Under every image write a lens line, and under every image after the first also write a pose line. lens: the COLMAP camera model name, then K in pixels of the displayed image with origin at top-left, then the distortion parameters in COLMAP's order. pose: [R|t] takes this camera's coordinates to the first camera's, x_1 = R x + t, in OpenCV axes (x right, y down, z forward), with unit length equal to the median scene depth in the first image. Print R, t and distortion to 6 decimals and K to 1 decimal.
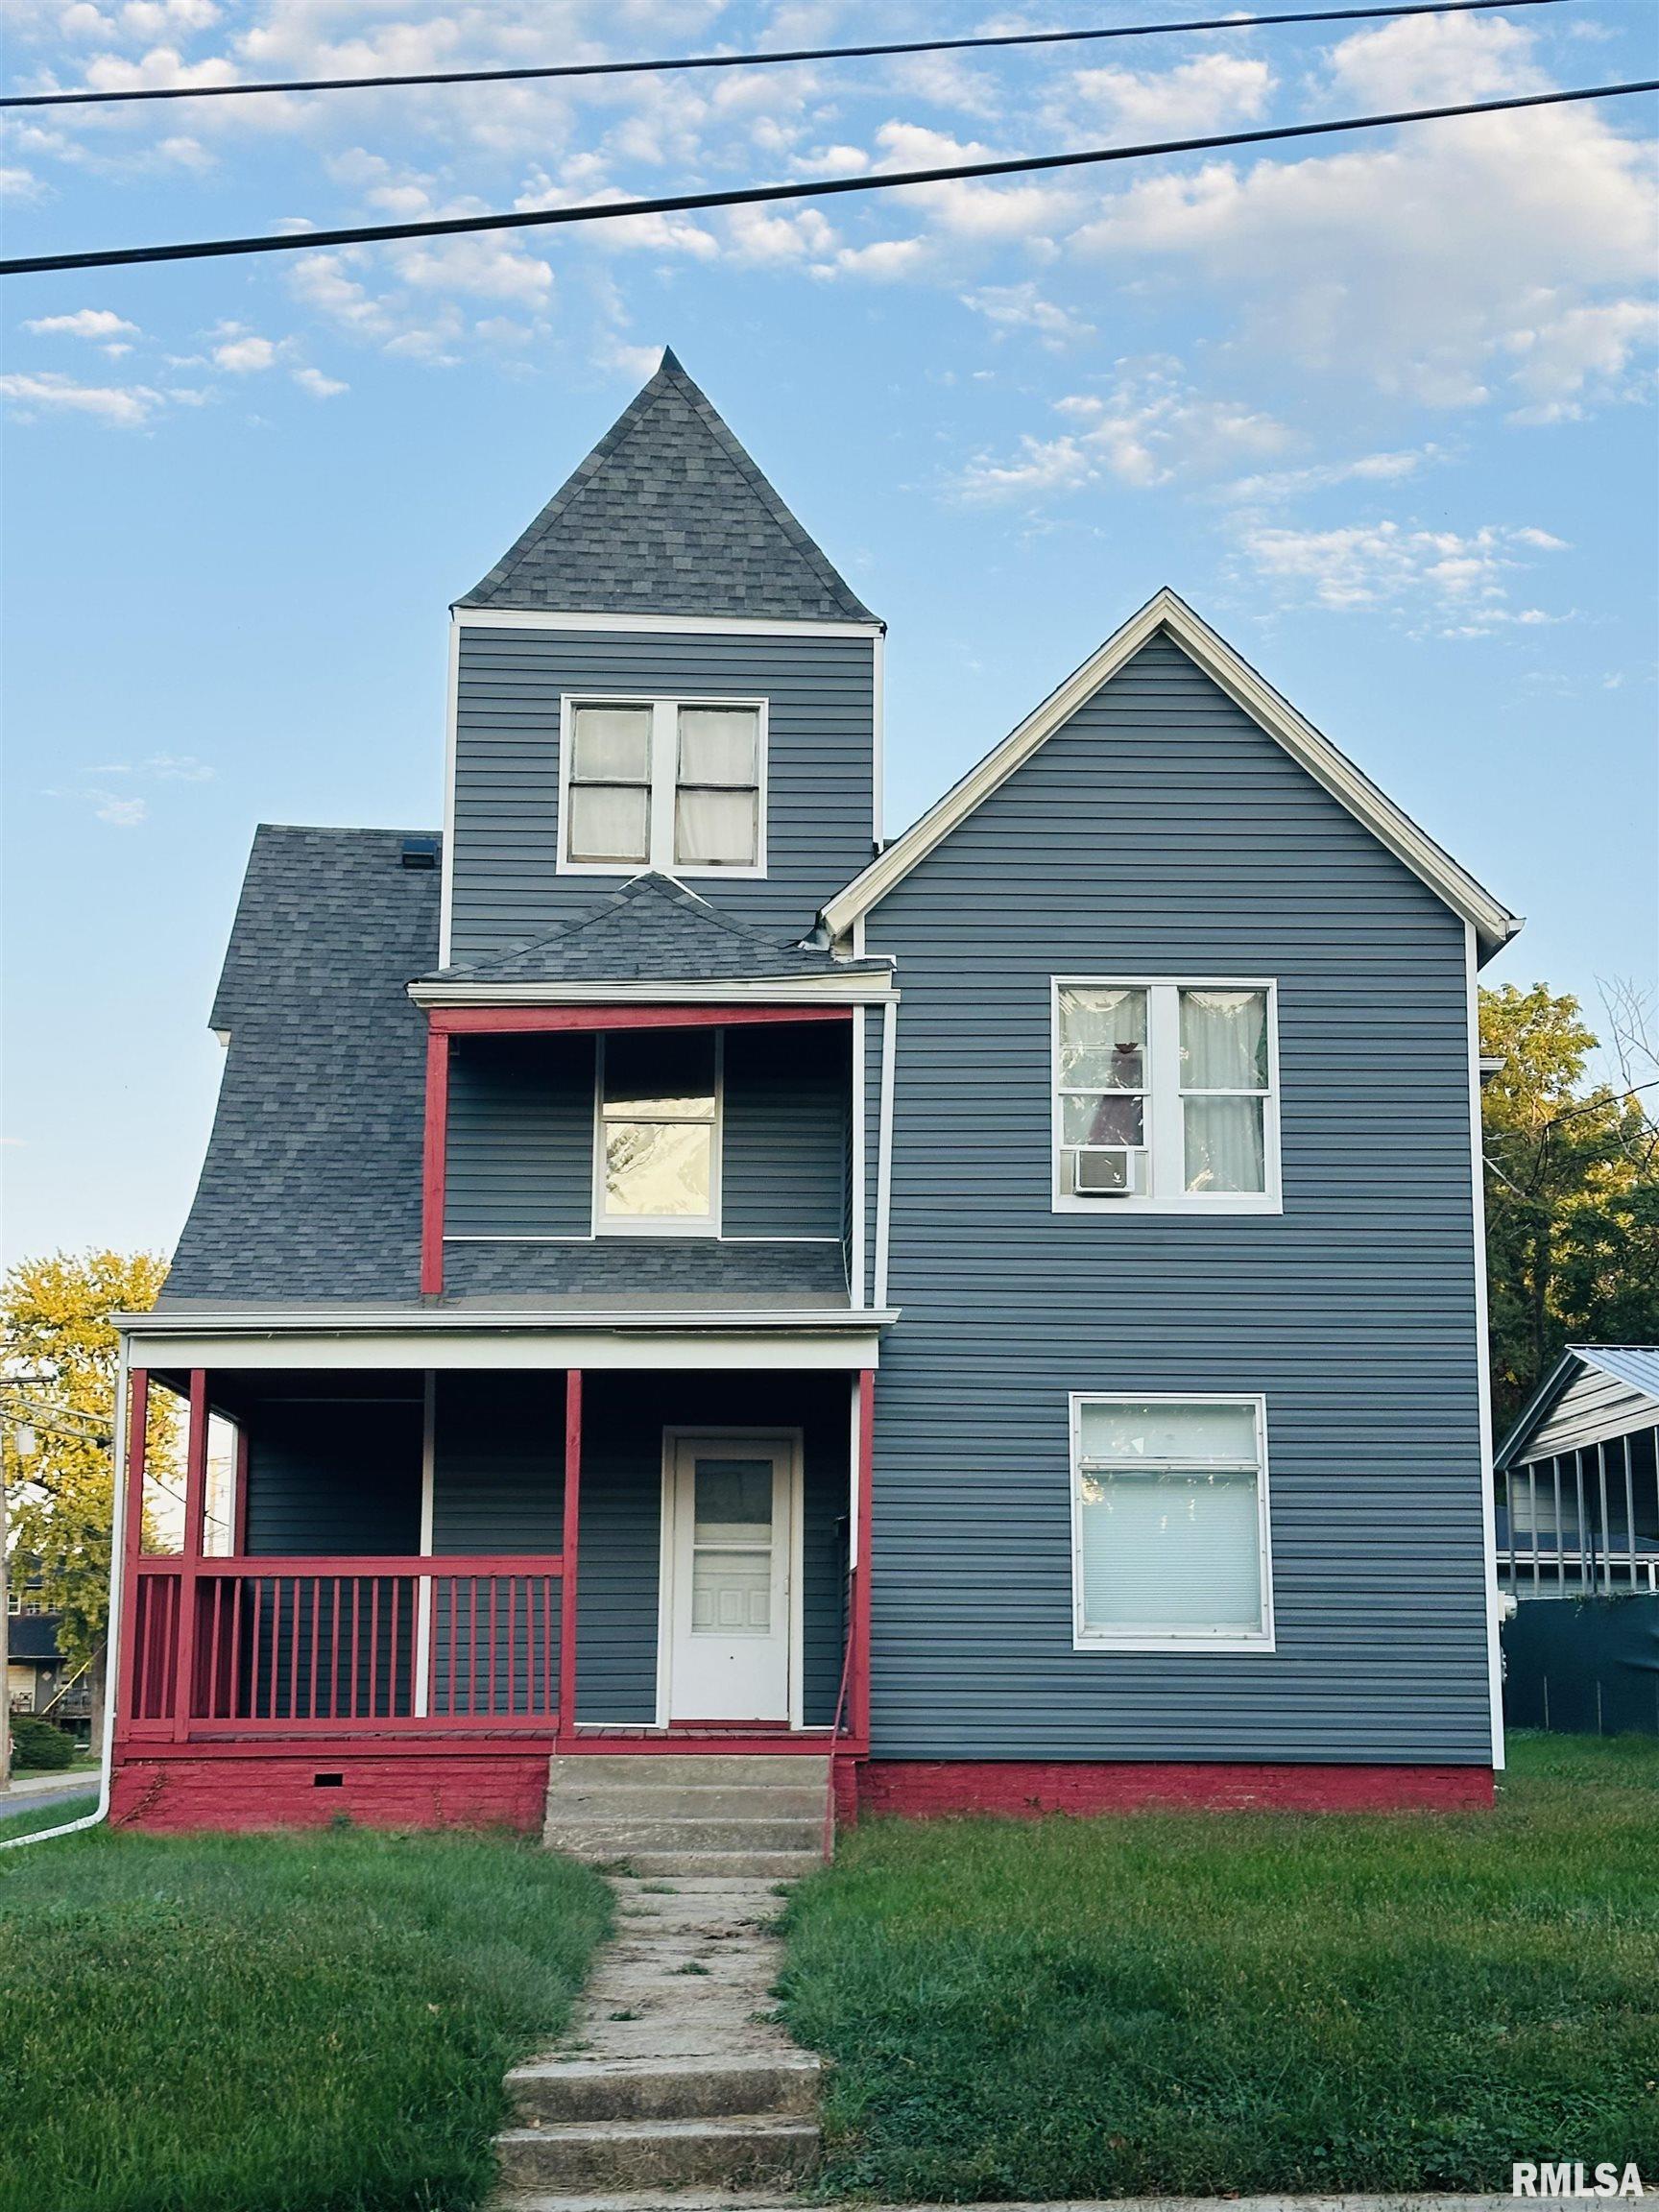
lens RADIAL K [[3396.8, 0, 829.5], [0, 3396.8, 1106.0], [0, 0, 1]] dist [0.091848, 0.071506]
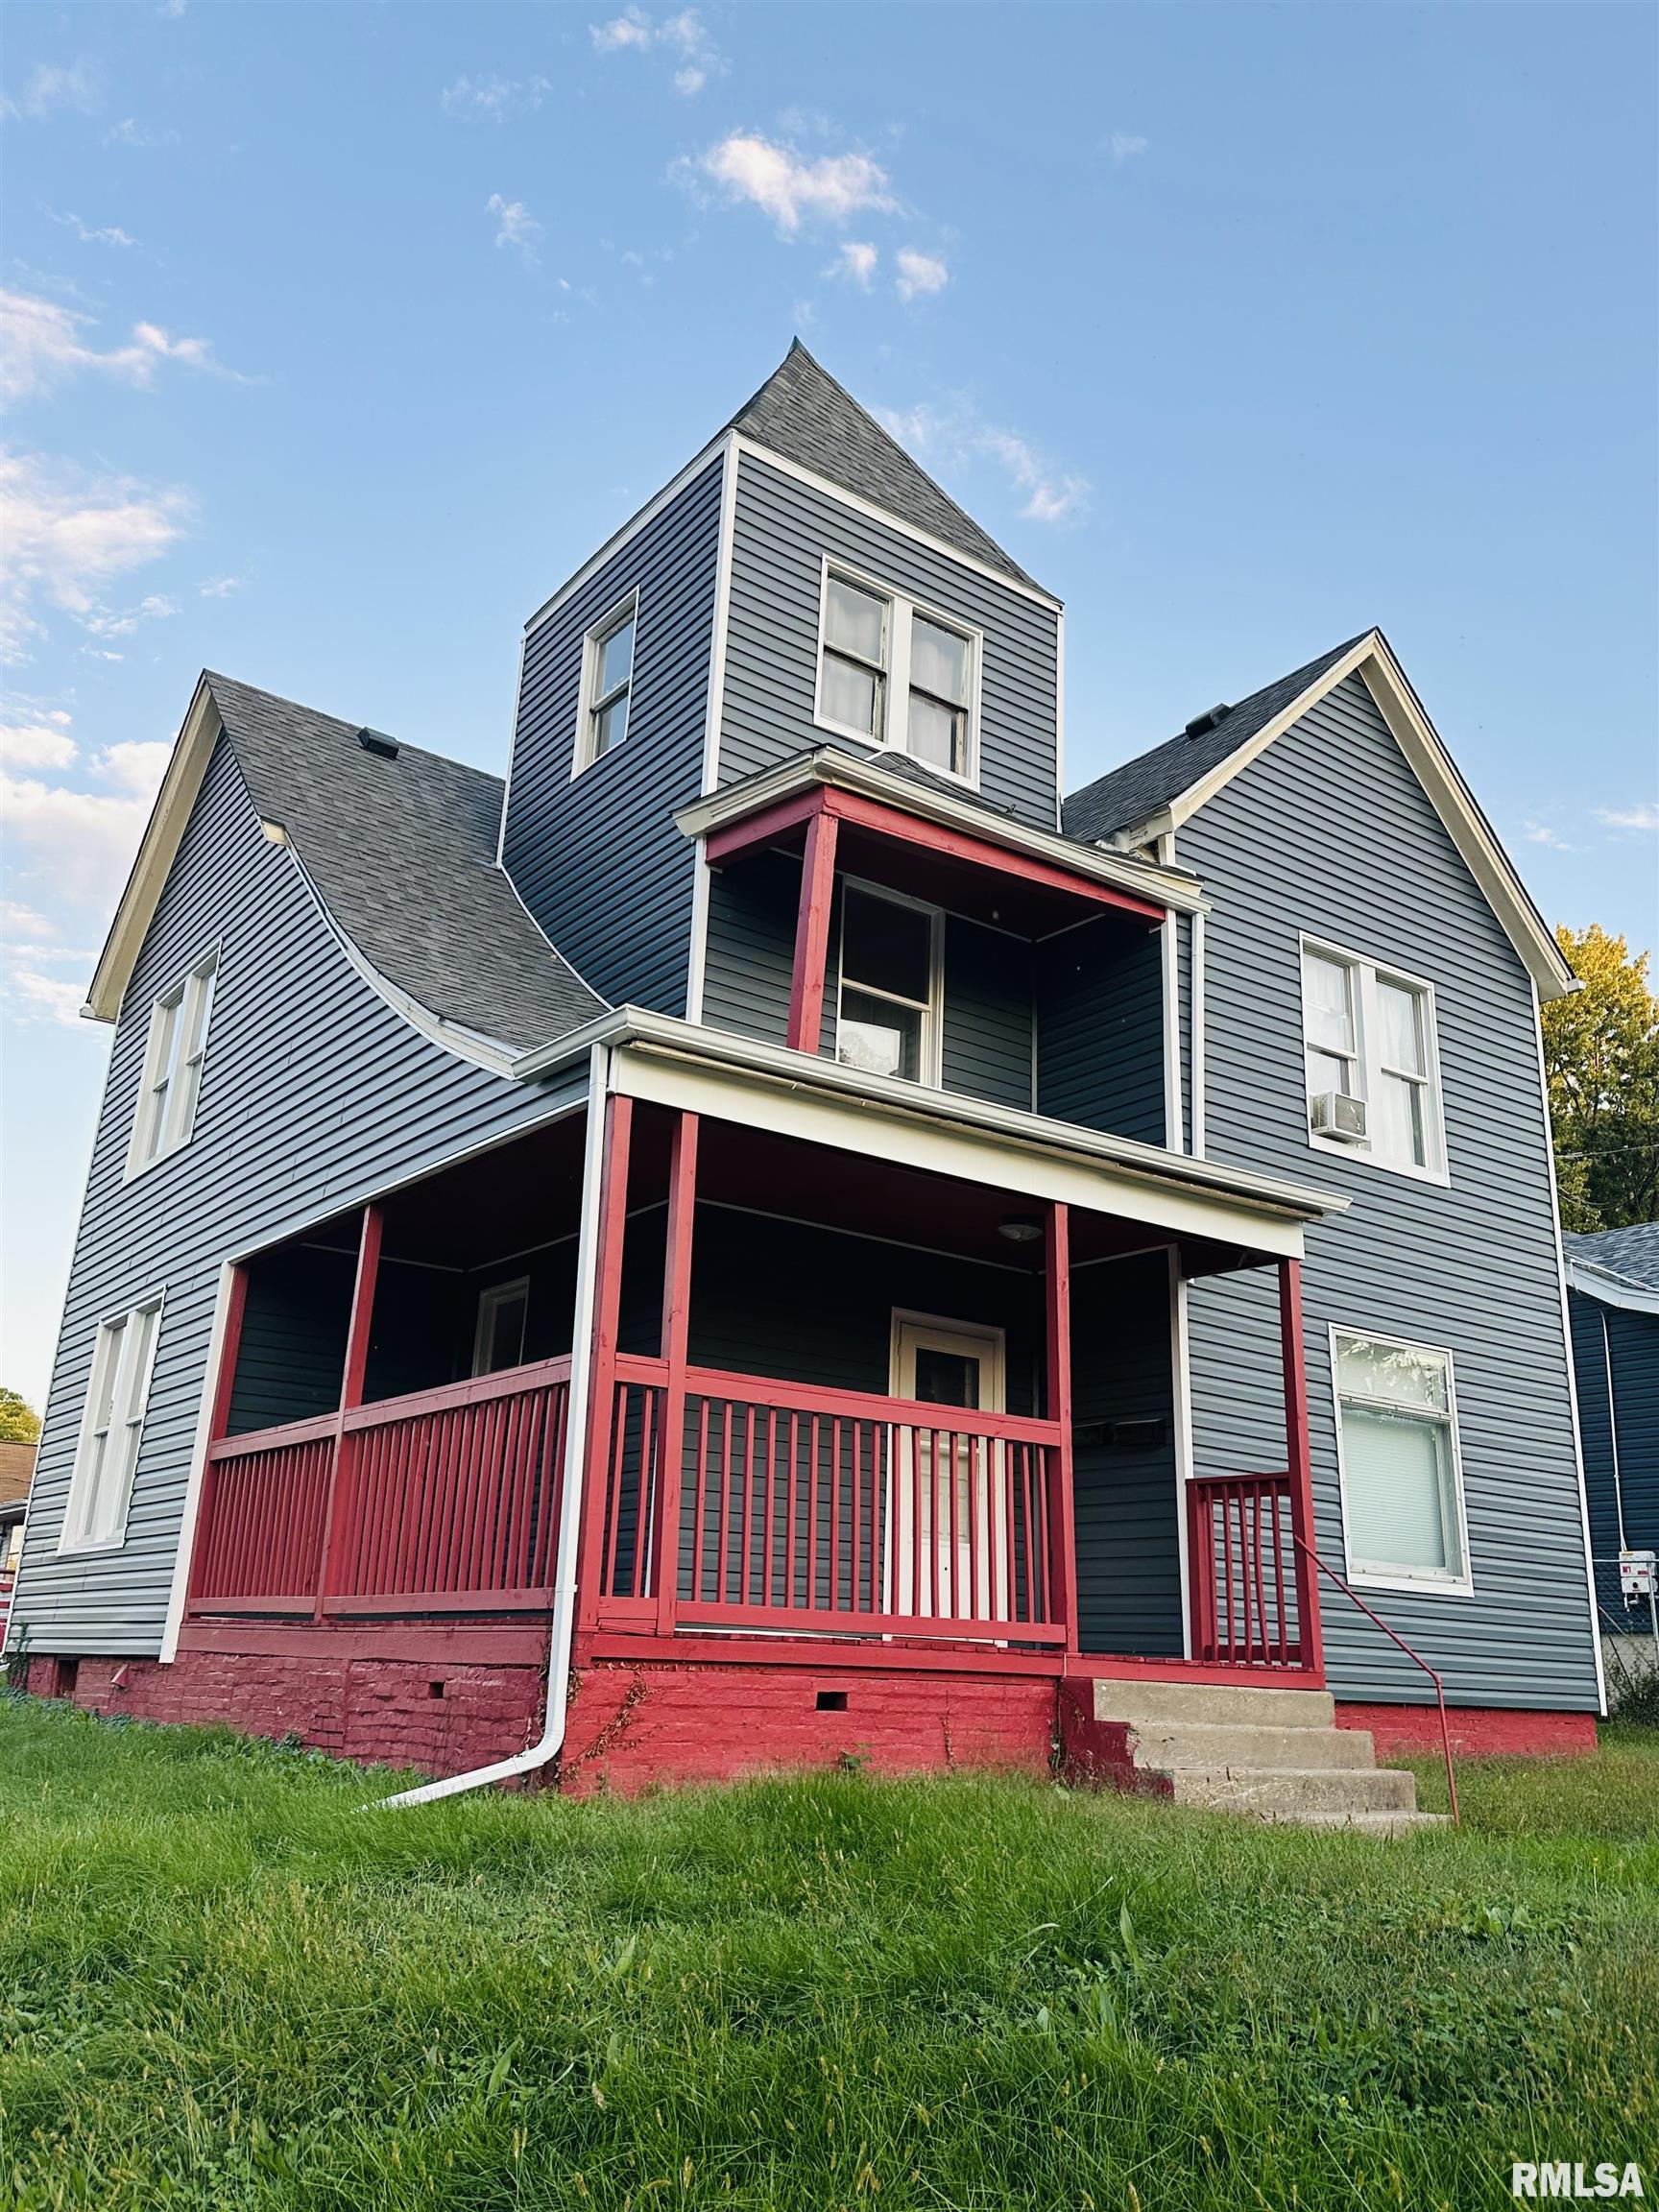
lens RADIAL K [[1749.9, 0, 829.5], [0, 1749.9, 1106.0], [0, 0, 1]] dist [0.206617, -0.476033]
pose [[0.830680, 0.199771, 0.519674, -0.363668], [-0.132158, 0.977482, -0.164510, 0.136874], [-0.540837, 0.067976, 0.838376, 0.679111]]
